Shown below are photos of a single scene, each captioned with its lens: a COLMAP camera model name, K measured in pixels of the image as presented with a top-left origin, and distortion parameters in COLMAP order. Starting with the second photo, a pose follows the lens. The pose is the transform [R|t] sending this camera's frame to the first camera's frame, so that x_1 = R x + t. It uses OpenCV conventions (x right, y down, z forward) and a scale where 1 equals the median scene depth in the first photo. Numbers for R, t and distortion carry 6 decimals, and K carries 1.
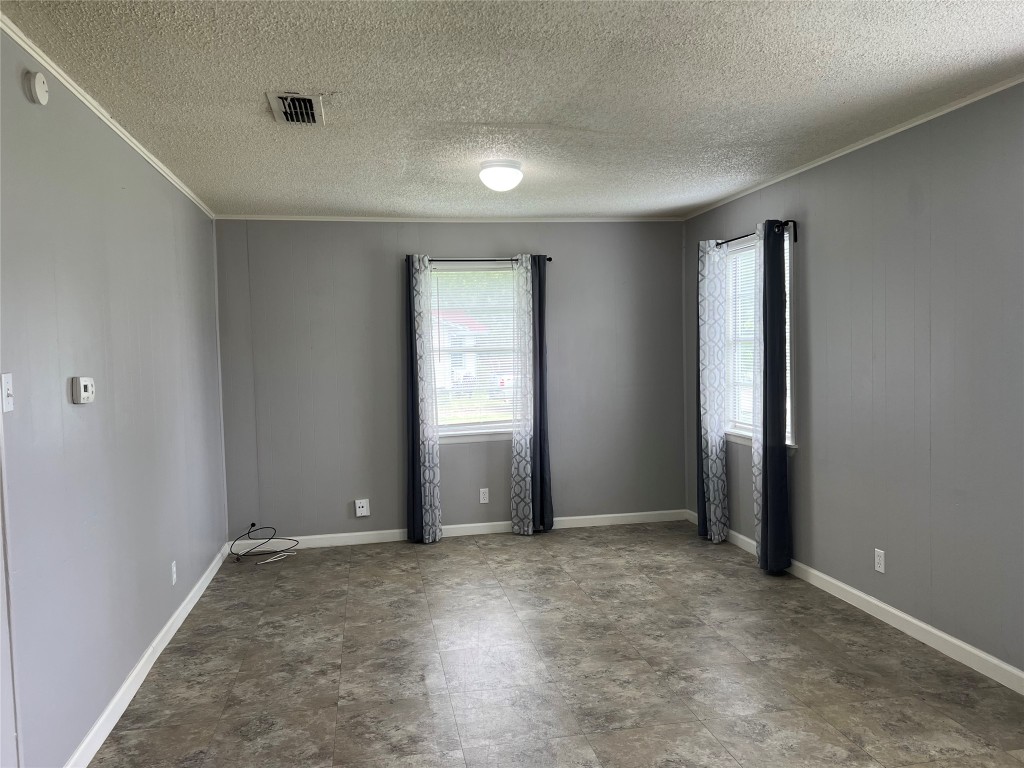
lens RADIAL K [[758.0, 0, 478.4], [0, 758.0, 387.1], [0, 0, 1]] dist [0.083224, -0.088902]
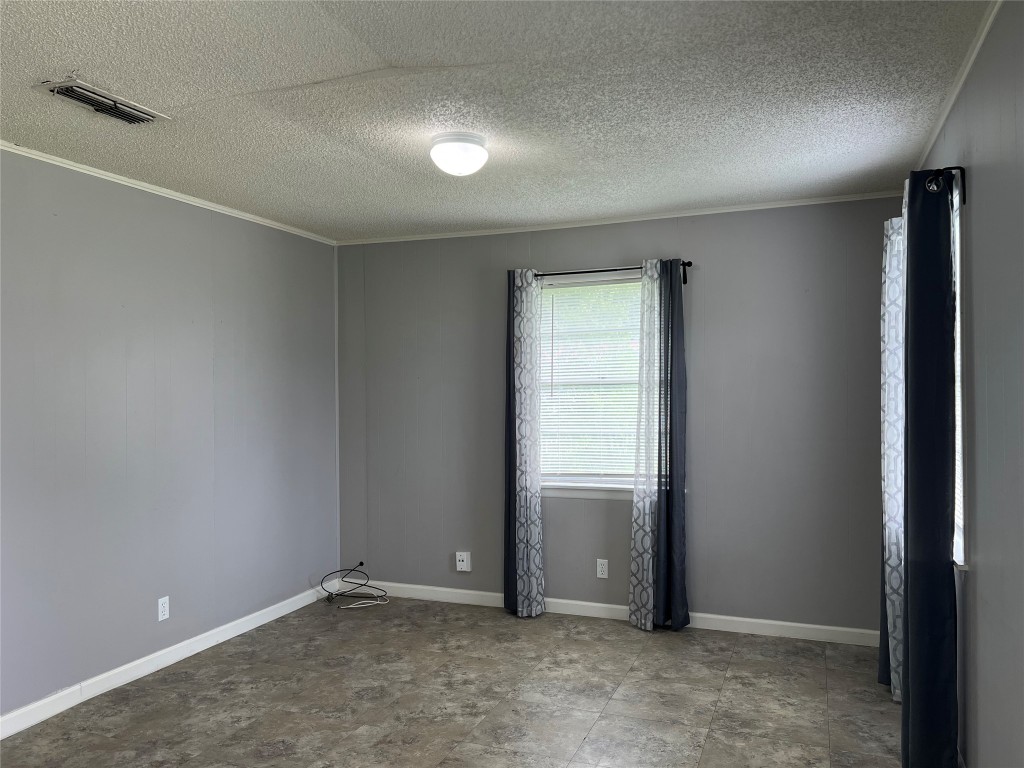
lens RADIAL K [[758.0, 0, 478.4], [0, 758.0, 387.1], [0, 0, 1]] dist [0.083224, -0.088902]
pose [[0.860764, 0.022201, -0.508520, 0.310402], [-0.041710, 0.998765, -0.026998, -0.018695], [0.507293, 0.044449, 0.860627, 0.259831]]
